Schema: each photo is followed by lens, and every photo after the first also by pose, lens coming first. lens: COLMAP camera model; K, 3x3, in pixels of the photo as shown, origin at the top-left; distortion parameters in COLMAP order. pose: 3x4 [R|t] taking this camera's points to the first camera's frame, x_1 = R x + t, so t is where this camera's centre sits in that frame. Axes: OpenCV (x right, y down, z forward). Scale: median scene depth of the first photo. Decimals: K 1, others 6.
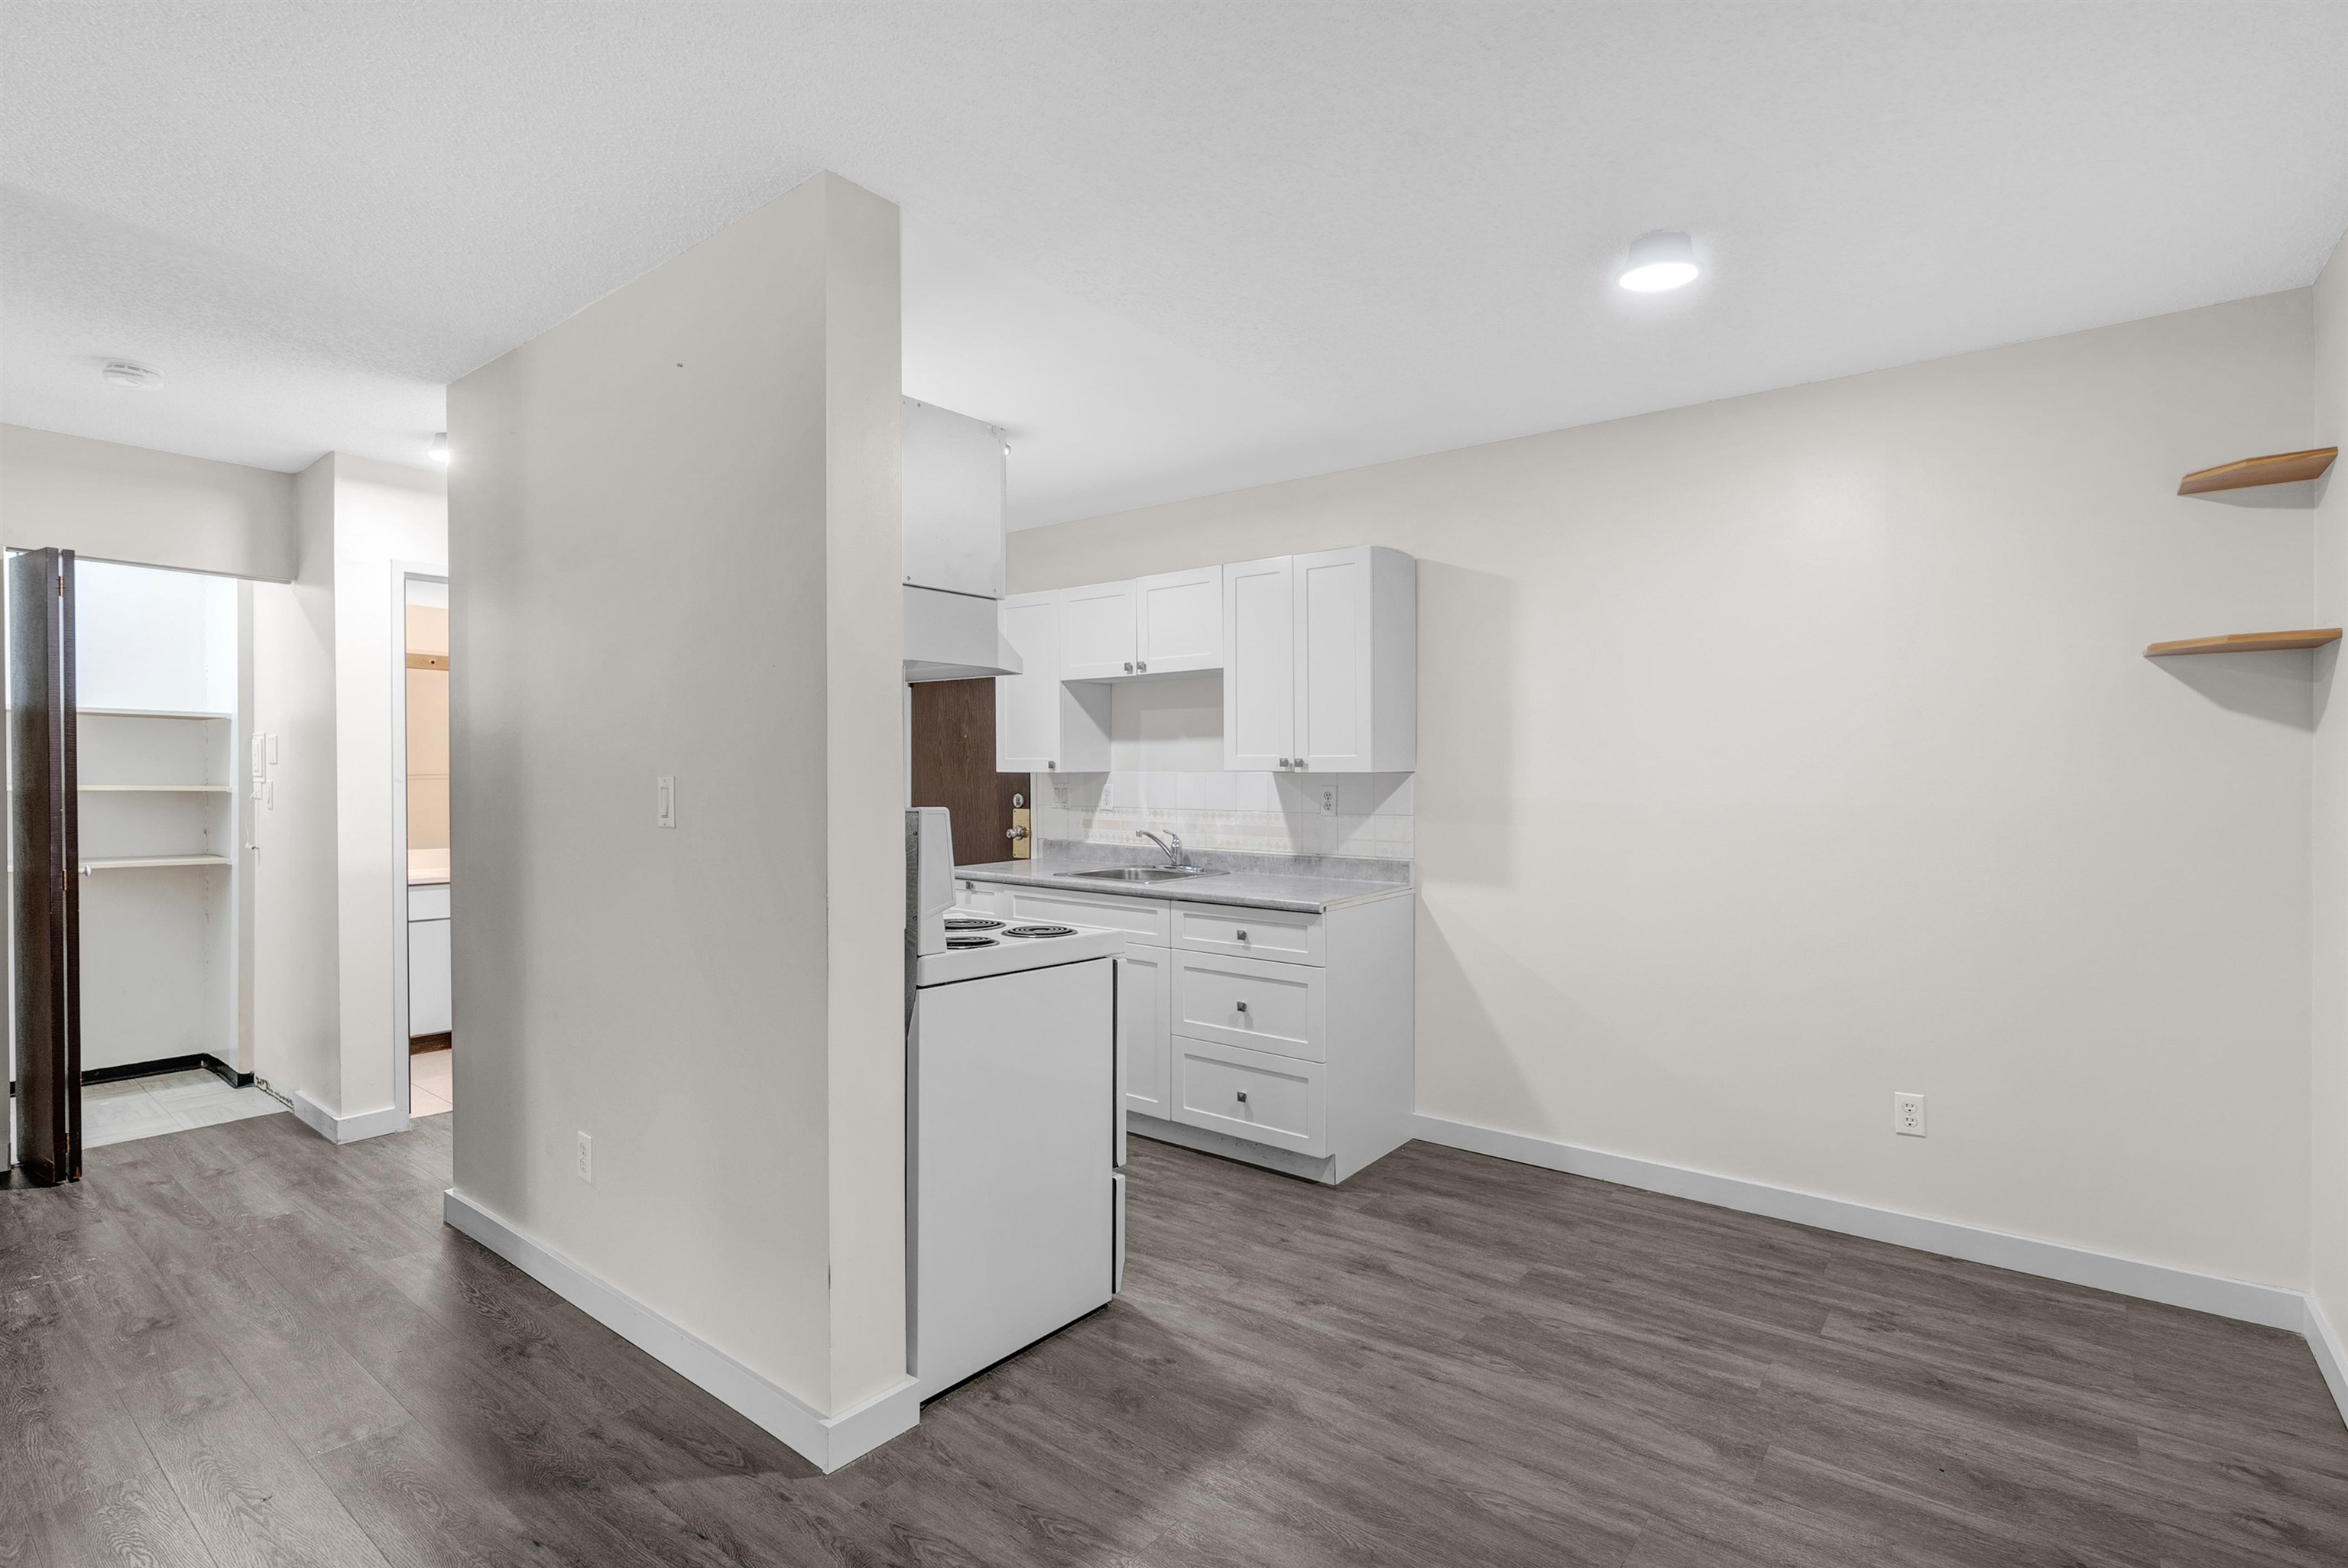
lens RADIAL K [[1098.0, 0, 1174.0], [0, 1098.0, 784.0], [0, 0, 1]] dist [-0.001618, -0.000047]
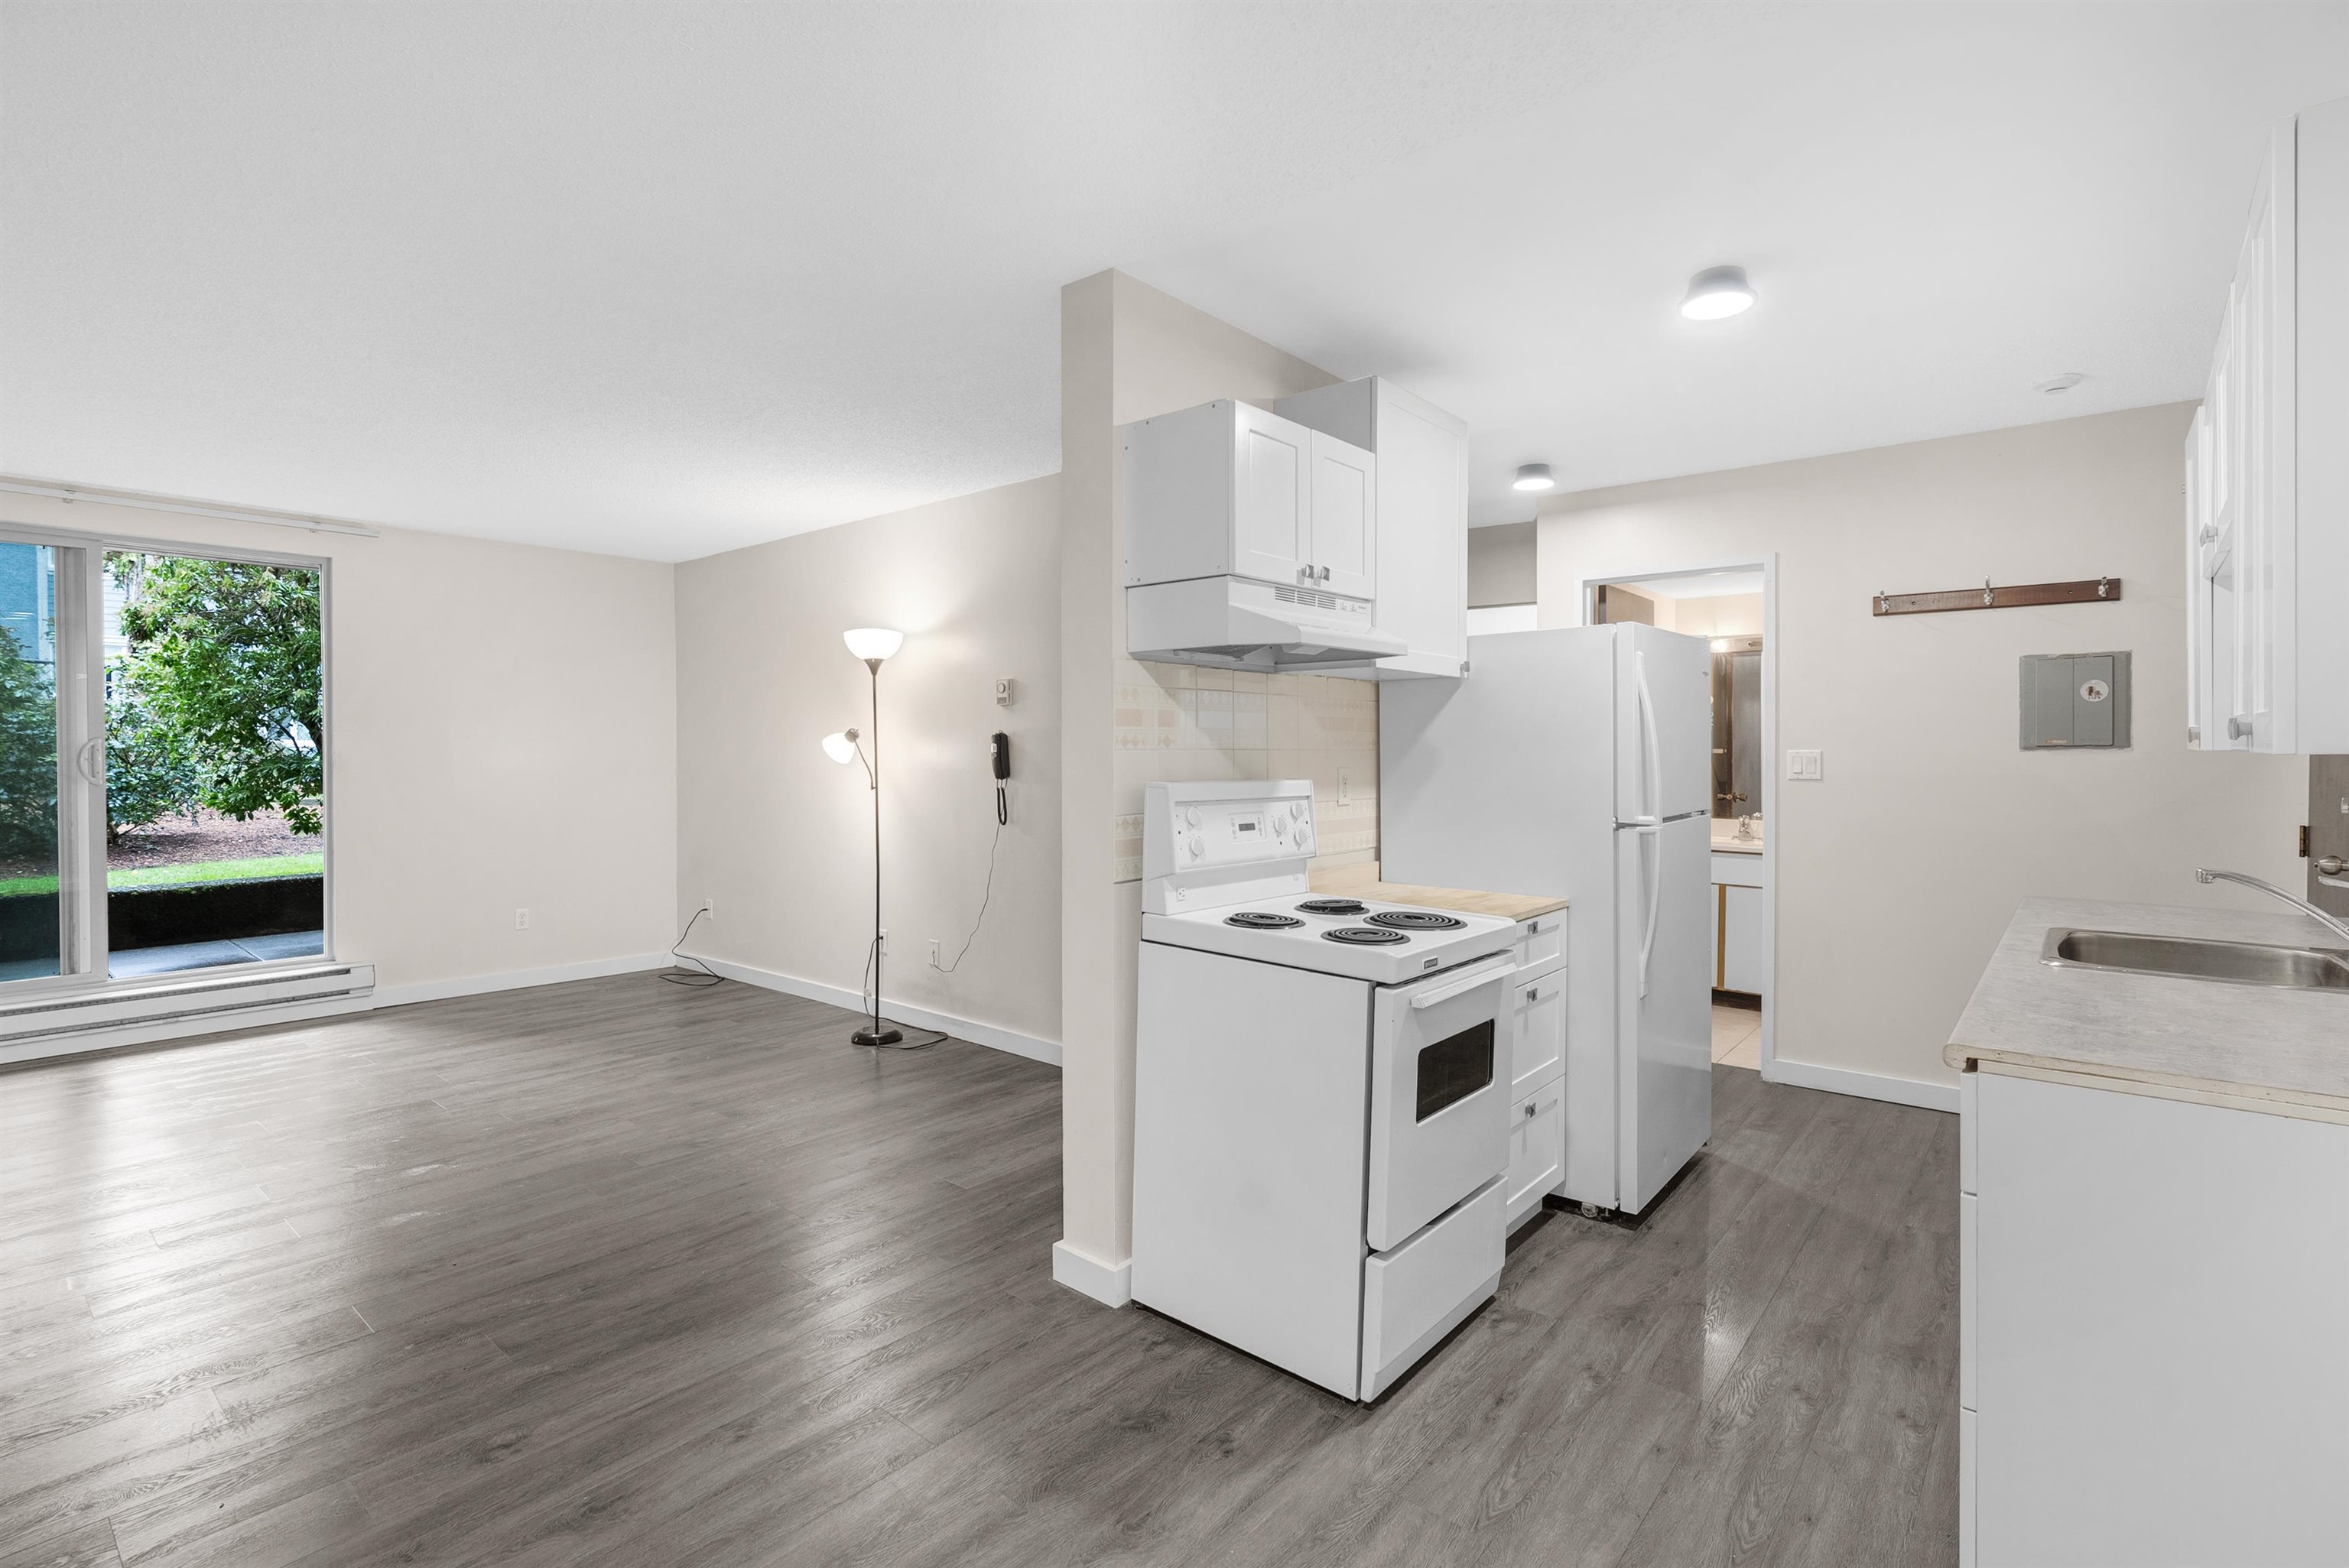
lens RADIAL K [[1100.1, 0, 1173.4], [0, 1100.1, 767.0], [0, 0, 1]] dist [-0.000267, 0.000204]
pose [[-0.037185, 0.014926, -0.999197, 0.650299], [-0.008921, 0.999844, 0.015268, -0.003452], [0.999269, 0.009482, -0.037046, 0.780812]]
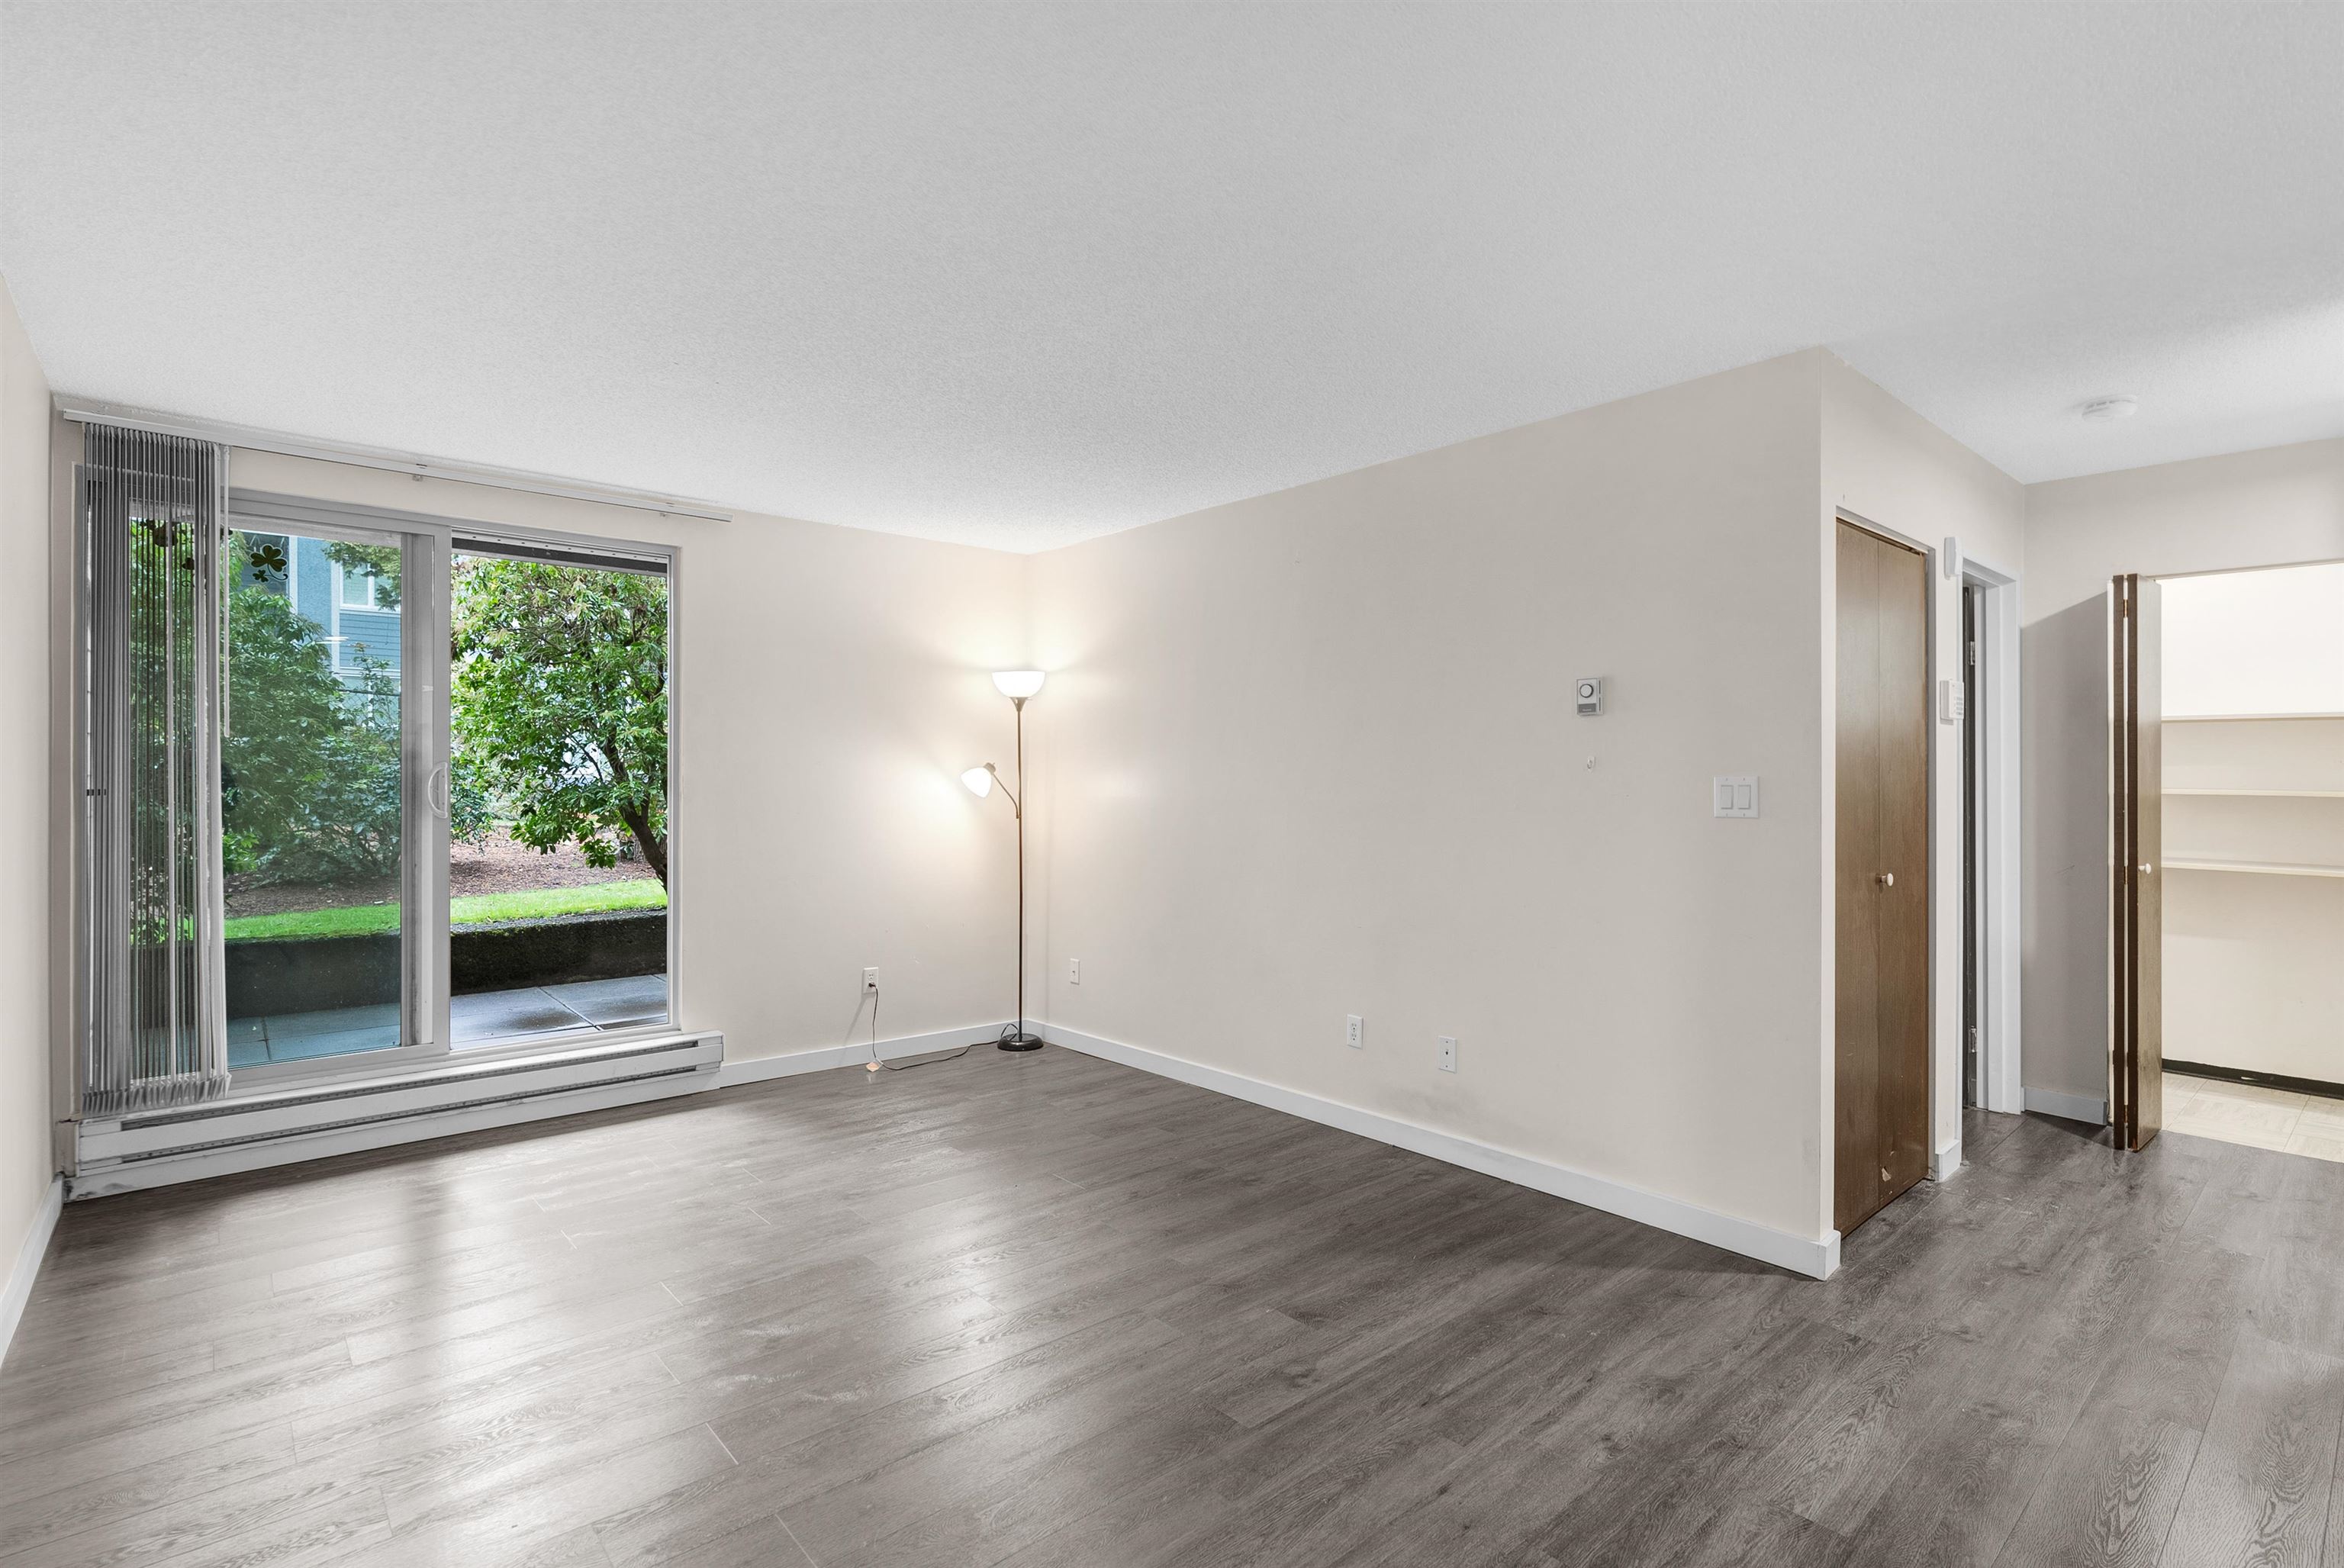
lens RADIAL K [[1114.1, 0, 1172.0], [0, 1114.1, 784.0], [0, 0, 1]] dist [-0.013256, 0.000394]
pose [[-0.180787, 0.003526, -0.983516, 0.296421], [-0.011203, 0.999921, 0.005644, 0.001080], [0.983459, 0.012038, -0.180733, 0.305908]]
